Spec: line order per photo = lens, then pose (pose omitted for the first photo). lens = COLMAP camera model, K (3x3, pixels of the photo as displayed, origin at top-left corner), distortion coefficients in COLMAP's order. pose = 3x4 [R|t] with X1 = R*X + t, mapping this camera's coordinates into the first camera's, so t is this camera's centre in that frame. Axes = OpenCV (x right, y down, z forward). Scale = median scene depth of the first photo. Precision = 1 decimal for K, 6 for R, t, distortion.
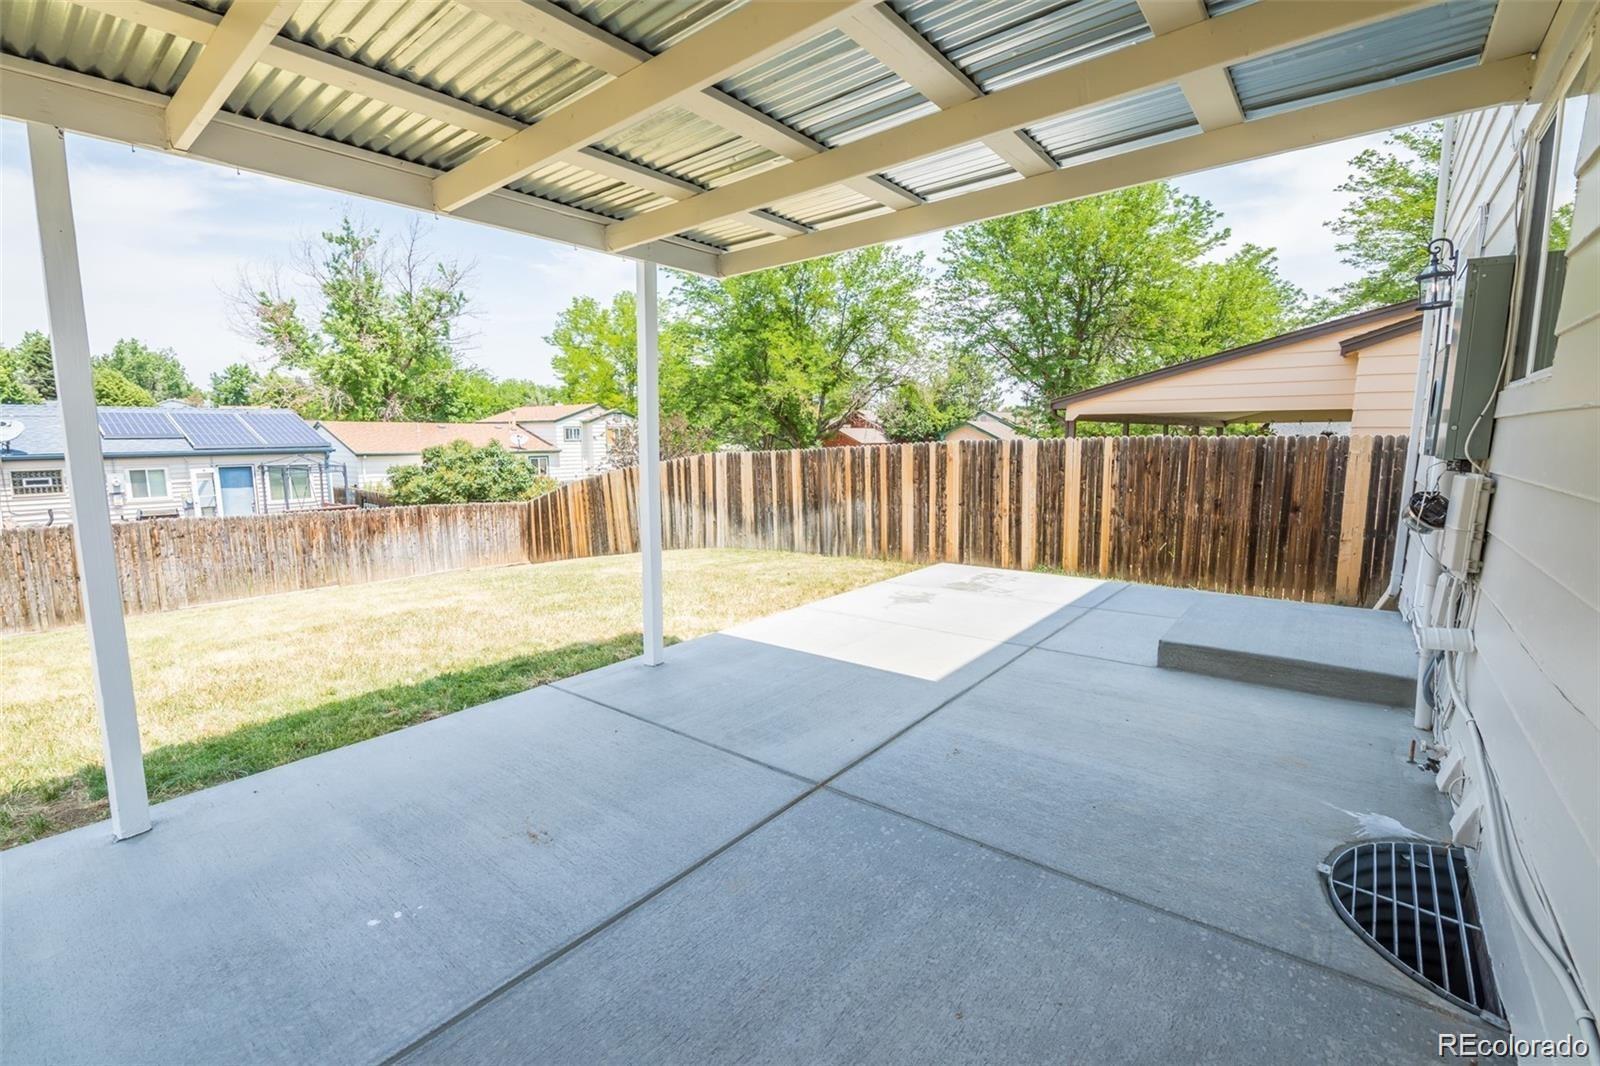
lens RADIAL K [[695.4, 0, 802.0], [0, 695.4, 538.2], [0, 0, 1]] dist [-0.007299, -0.004597]
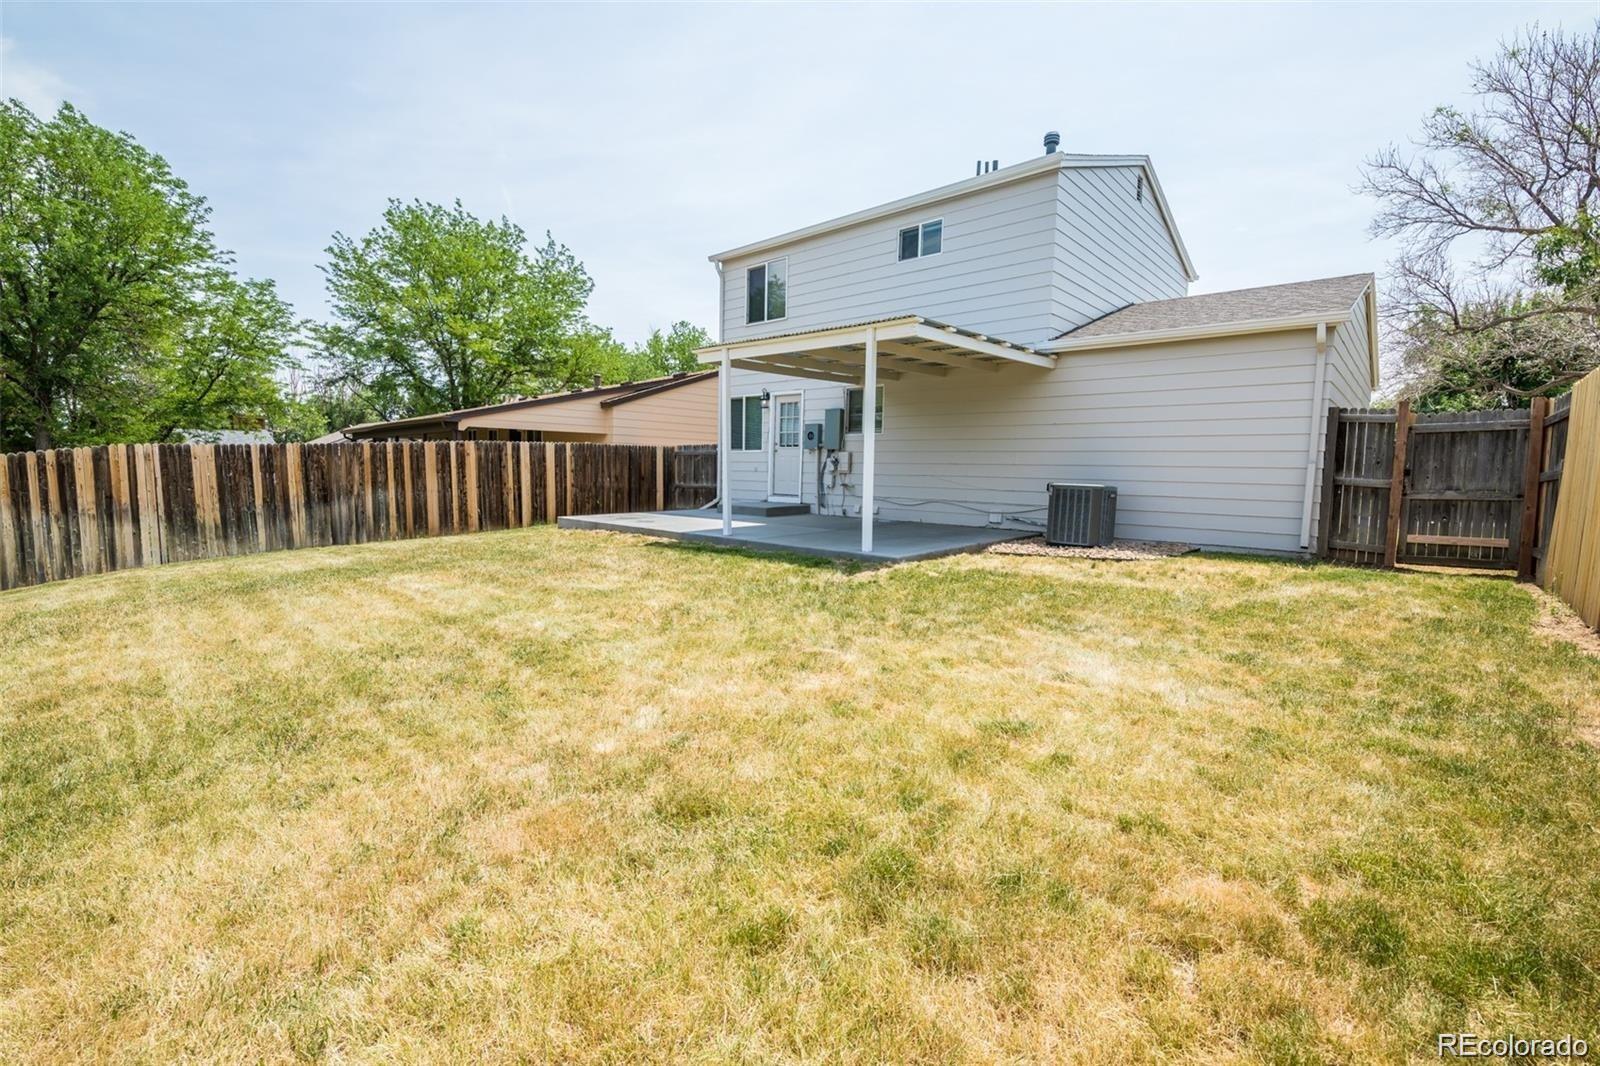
lens RADIAL K [[695.4, 0, 802.7], [0, 695.4, 536.3], [0, 0, 1]] dist [-0.007299, -0.004597]
pose [[0.059745, -0.089213, 0.994219, -1.040405], [0.133772, 0.987730, 0.080592, 0.020932], [-0.989210, 0.128183, 0.070946, 0.260435]]
